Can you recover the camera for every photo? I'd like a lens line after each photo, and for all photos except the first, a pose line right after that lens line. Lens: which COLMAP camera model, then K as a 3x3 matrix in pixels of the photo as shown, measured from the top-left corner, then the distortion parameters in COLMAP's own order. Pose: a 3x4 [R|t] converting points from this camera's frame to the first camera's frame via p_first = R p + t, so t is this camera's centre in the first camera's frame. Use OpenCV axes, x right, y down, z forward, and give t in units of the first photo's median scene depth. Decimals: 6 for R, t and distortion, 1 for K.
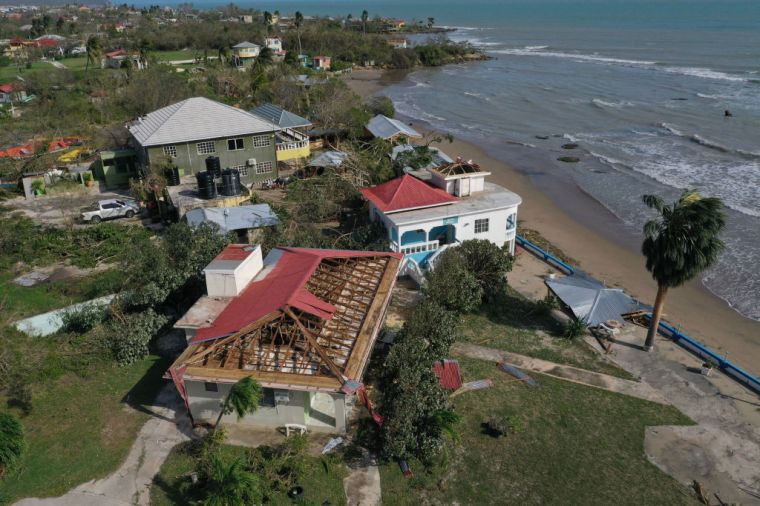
lens RADIAL K [[593.8, 0, 380.0], [0, 593.8, 253.0], [0, 0, 1]] dist [0.009328, 0.001361]
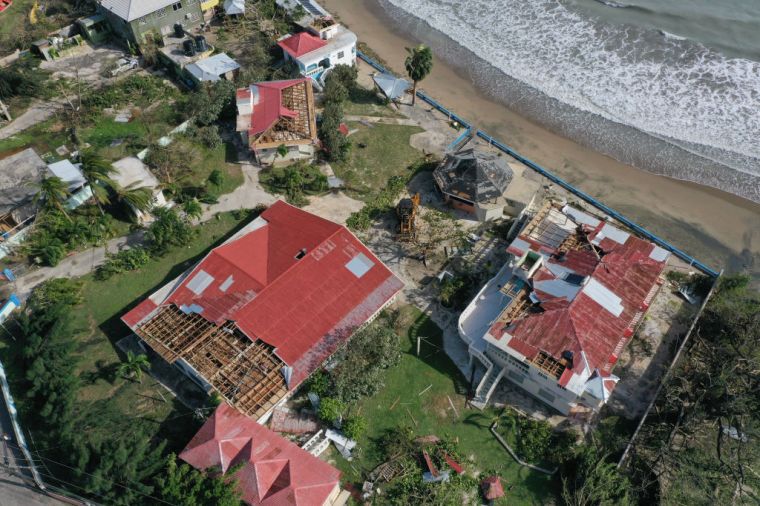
lens RADIAL K [[593.8, 0, 380.0], [0, 593.8, 253.0], [0, 0, 1]] dist [0.009328, 0.001361]
pose [[0.951254, -0.228711, 0.206898, -0.345511], [0.118263, 0.890084, 0.440187, -0.390272], [-0.284833, -0.394262, 0.873744, -1.368474]]
